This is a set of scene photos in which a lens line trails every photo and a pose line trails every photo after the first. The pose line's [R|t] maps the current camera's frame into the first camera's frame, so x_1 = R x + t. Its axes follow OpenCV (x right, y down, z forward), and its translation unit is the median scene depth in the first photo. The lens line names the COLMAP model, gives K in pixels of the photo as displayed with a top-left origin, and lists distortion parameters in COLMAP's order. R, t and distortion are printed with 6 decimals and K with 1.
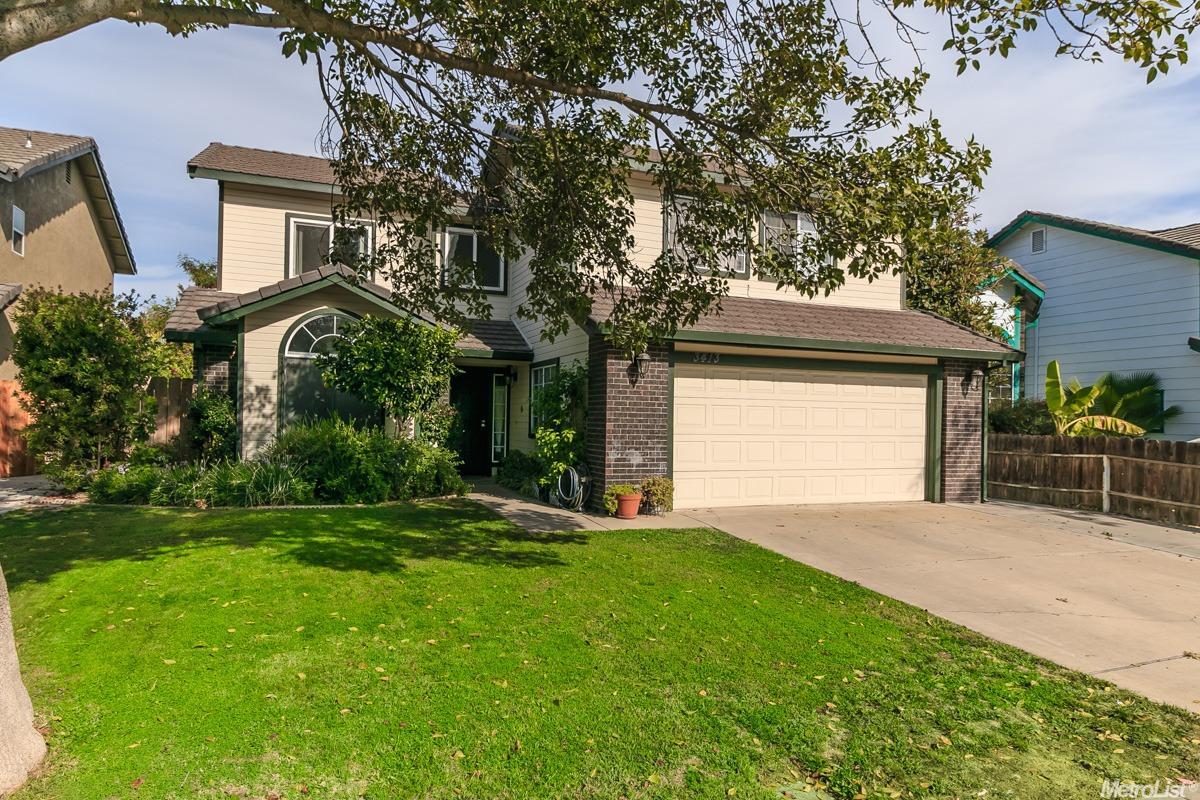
lens RADIAL K [[735.8, 0, 636.5], [0, 735.8, 408.7], [0, 0, 1]] dist [0.003525, 0.001203]
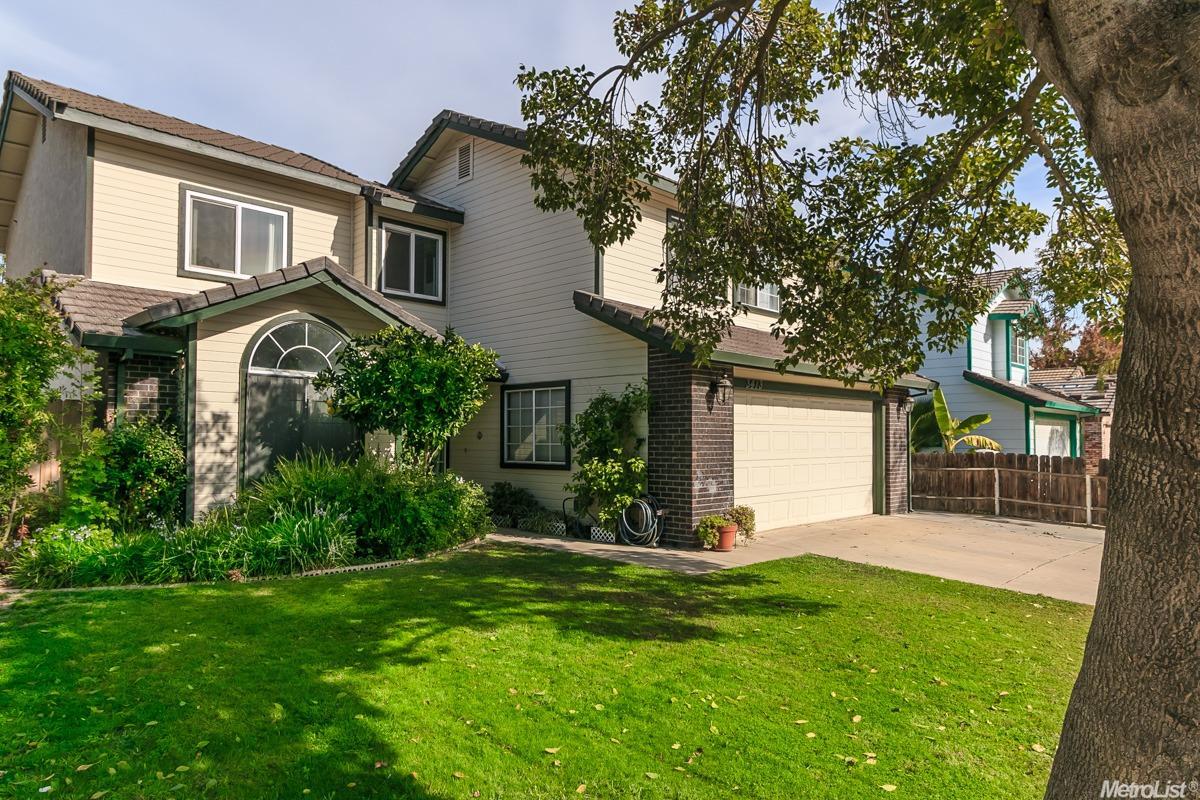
lens RADIAL K [[735.8, 0, 636.5], [0, 735.8, 408.7], [0, 0, 1]] dist [0.003525, 0.001203]
pose [[0.913869, 0.000951, 0.406007, -0.418820], [0.009057, 0.999701, -0.022728, -0.012978], [-0.405907, 0.024447, 0.913587, 0.138547]]
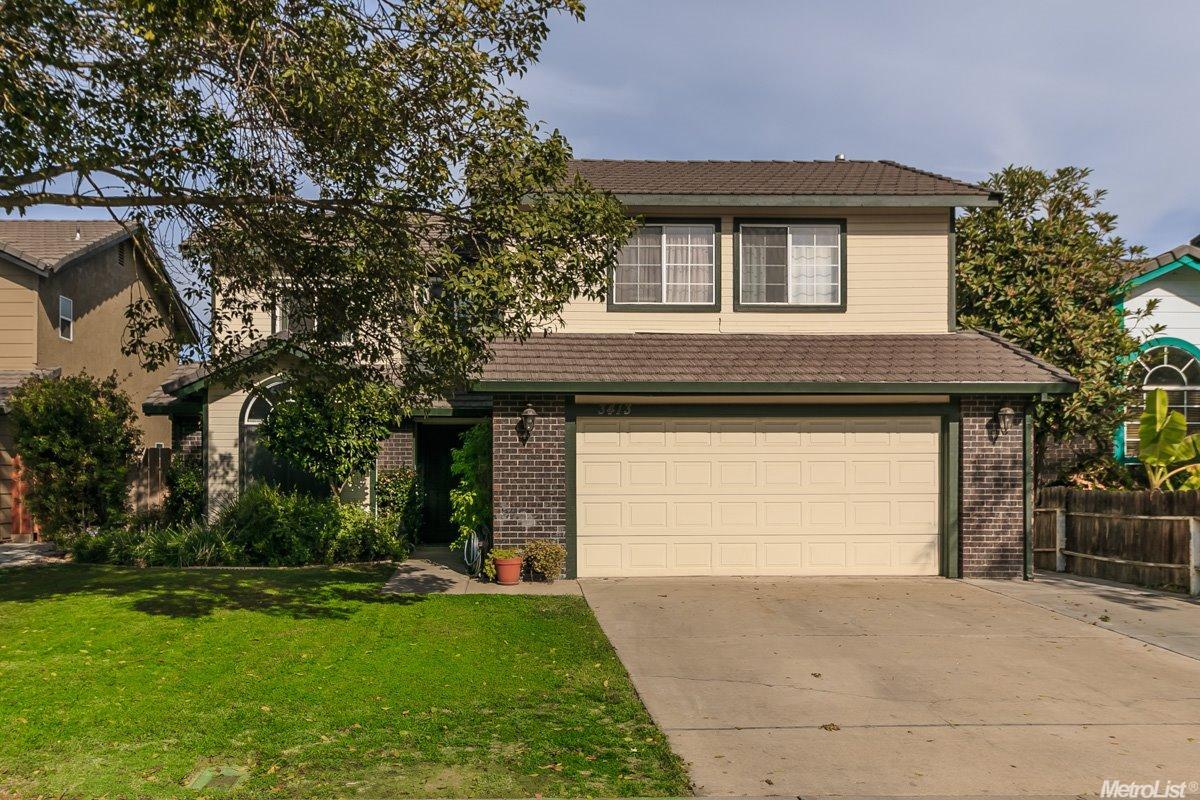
lens RADIAL K [[957.5, 0, 570.6], [0, 957.5, 468.5], [0, 0, 1]] dist [0.003562, 0.001391]
pose [[0.941722, -0.022082, -0.335665, 0.398277], [0.022570, 0.999742, -0.002446, 0.003973], [0.335633, -0.005272, 0.941978, -0.108863]]
